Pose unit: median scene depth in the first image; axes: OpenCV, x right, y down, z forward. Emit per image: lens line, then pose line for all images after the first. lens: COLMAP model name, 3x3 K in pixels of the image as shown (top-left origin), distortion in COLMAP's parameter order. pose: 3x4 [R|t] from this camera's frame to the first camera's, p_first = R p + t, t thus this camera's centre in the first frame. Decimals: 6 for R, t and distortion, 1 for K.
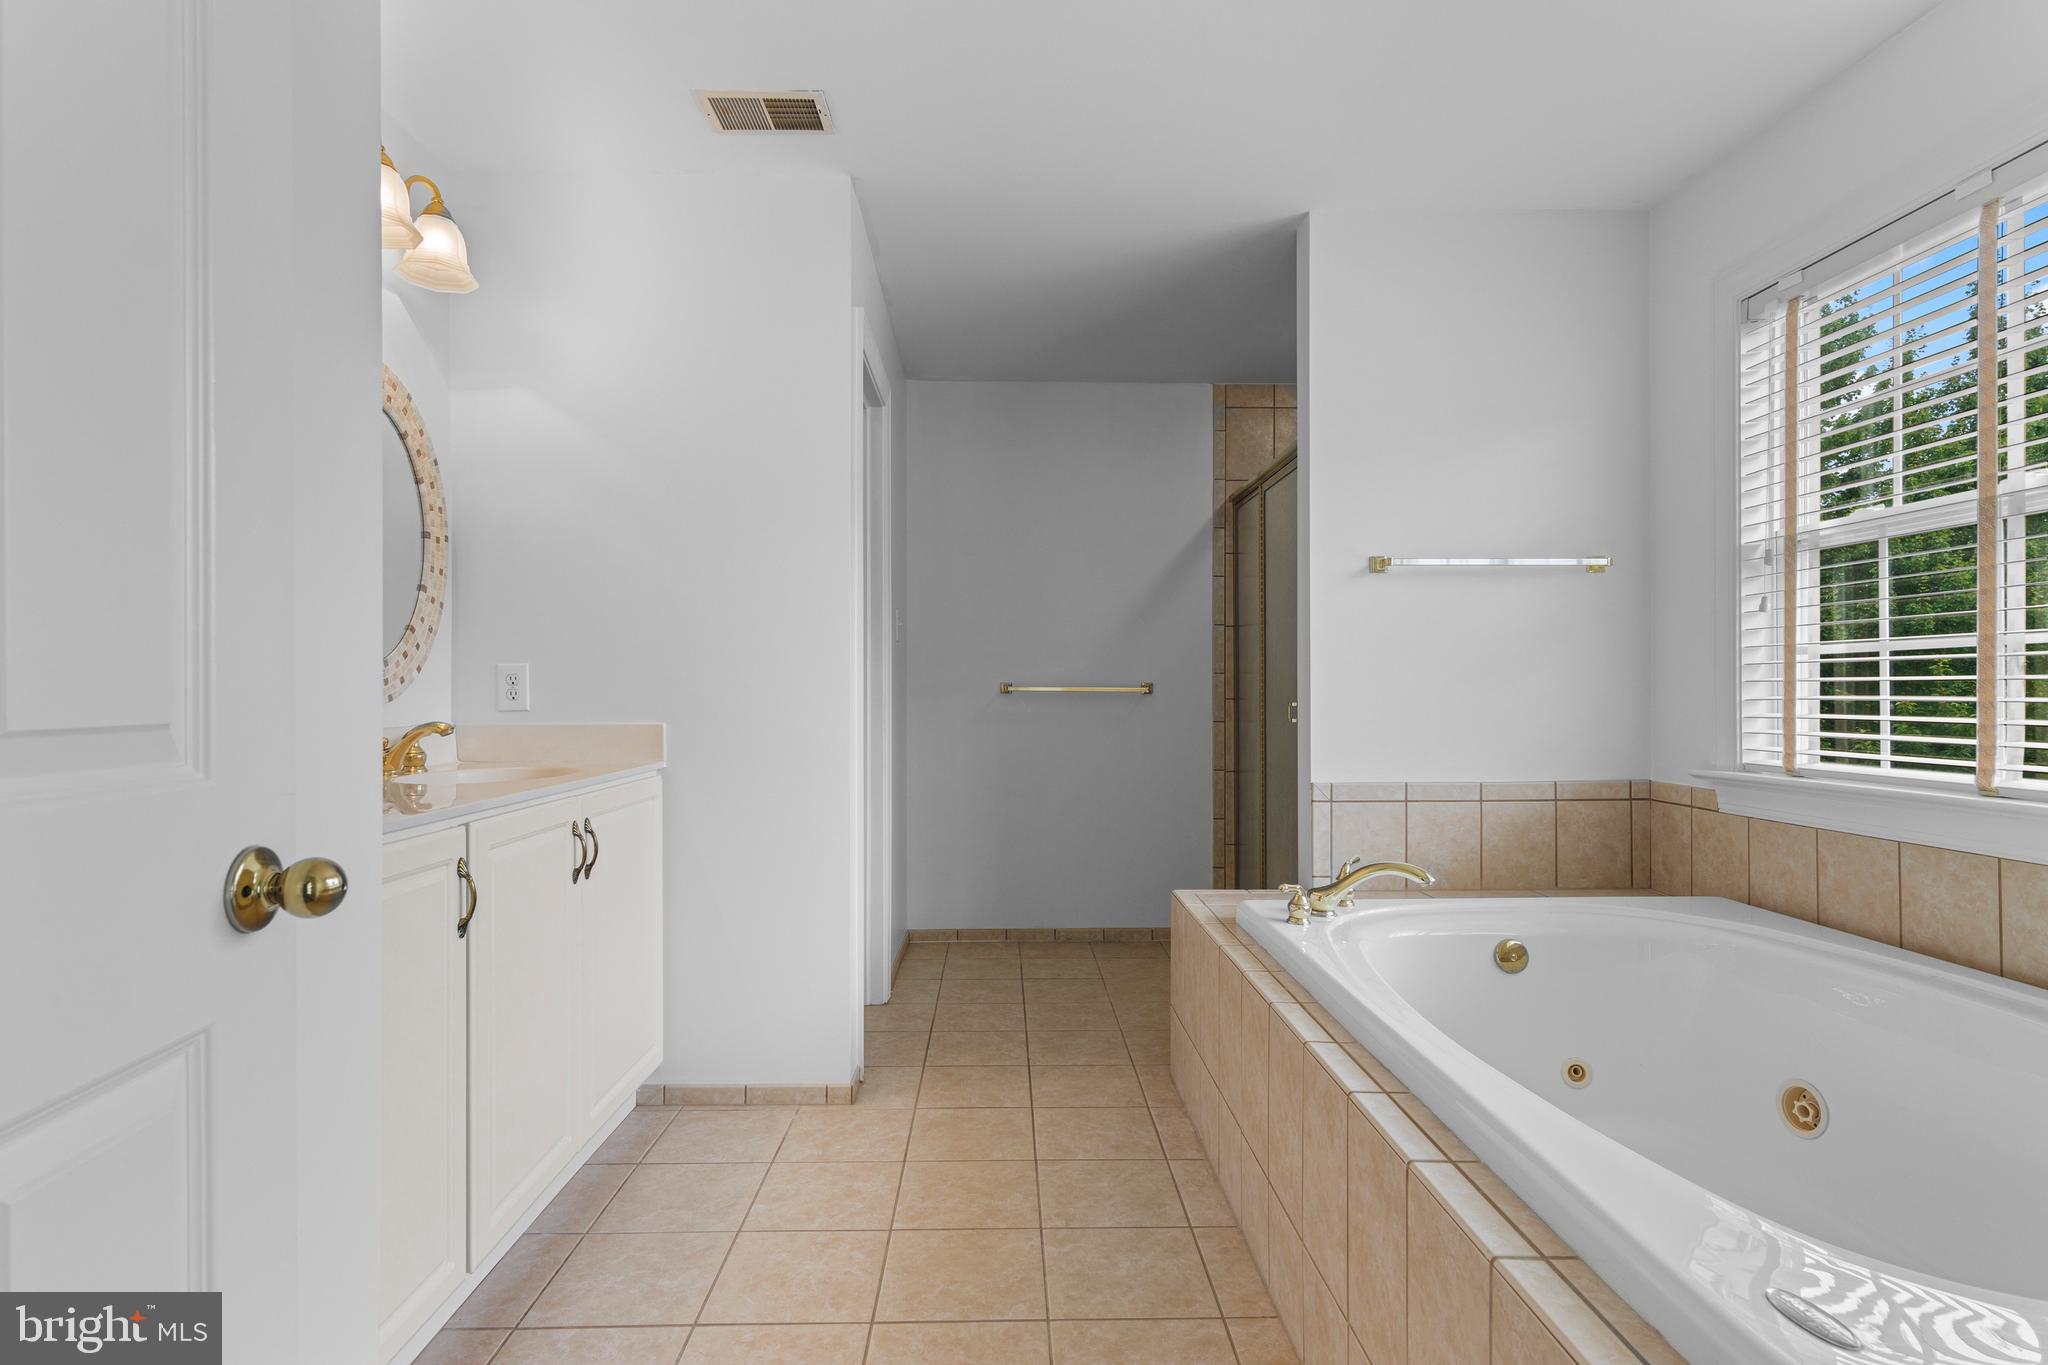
lens RADIAL K [[1050.0, 0, 1024.0], [0, 1050.0, 682.5], [0, 0, 1]] dist [0.010773, -0.000786]
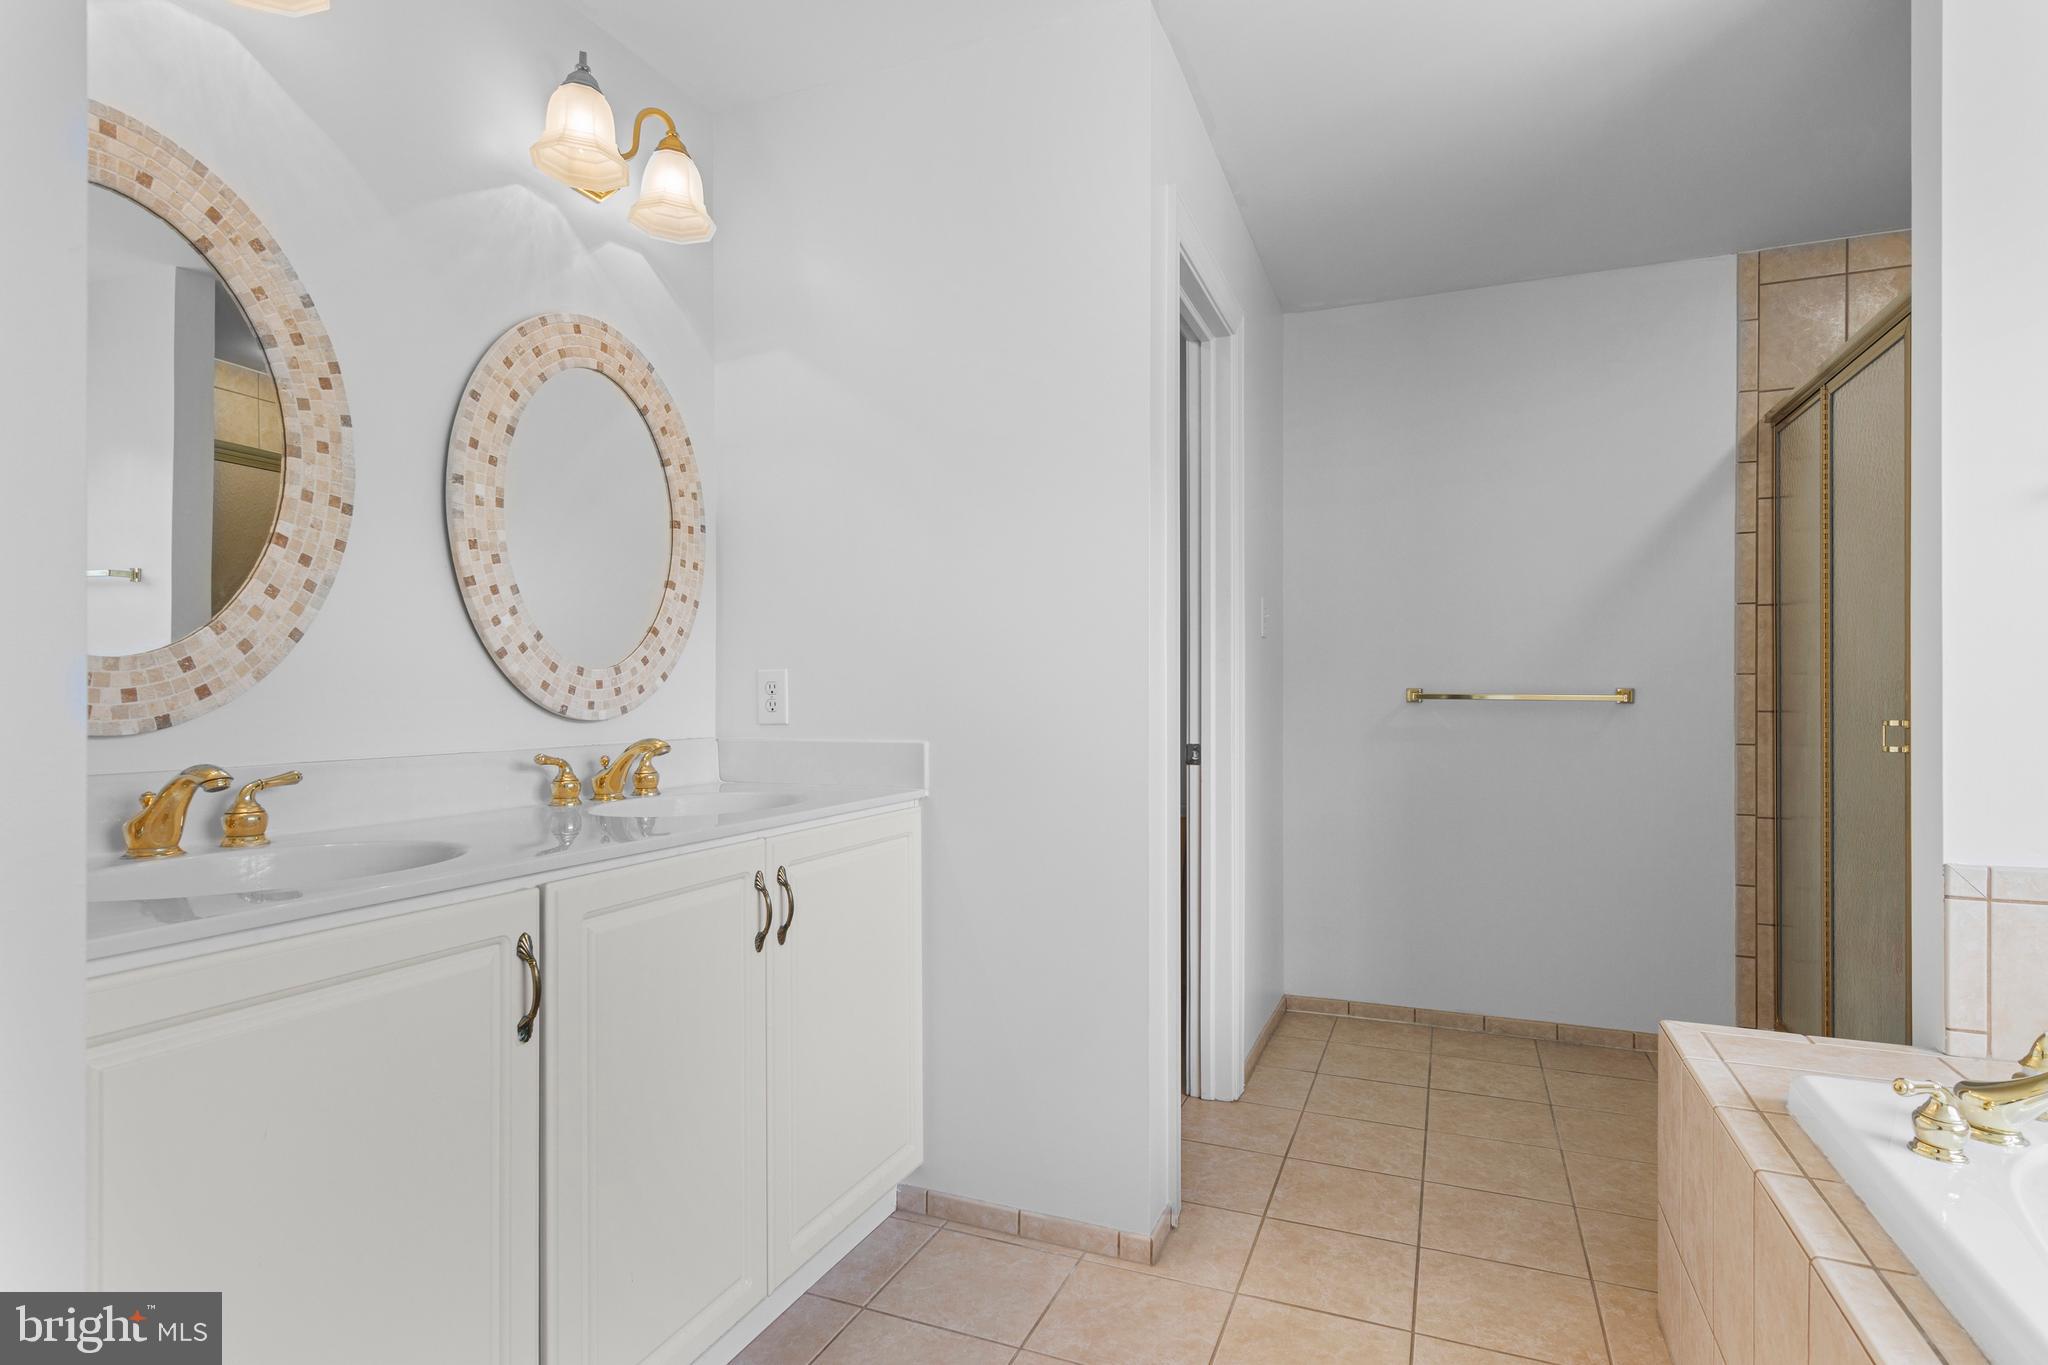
lens RADIAL K [[1043.7, 0, 1027.2], [0, 1043.7, 694.5], [0, 0, 1]] dist [0.011156, -0.000996]
pose [[0.915579, -0.000237, -0.402138, 0.050677], [0.003116, 0.999974, 0.006505, -0.002362], [0.402126, -0.007208, 0.915556, 0.298186]]
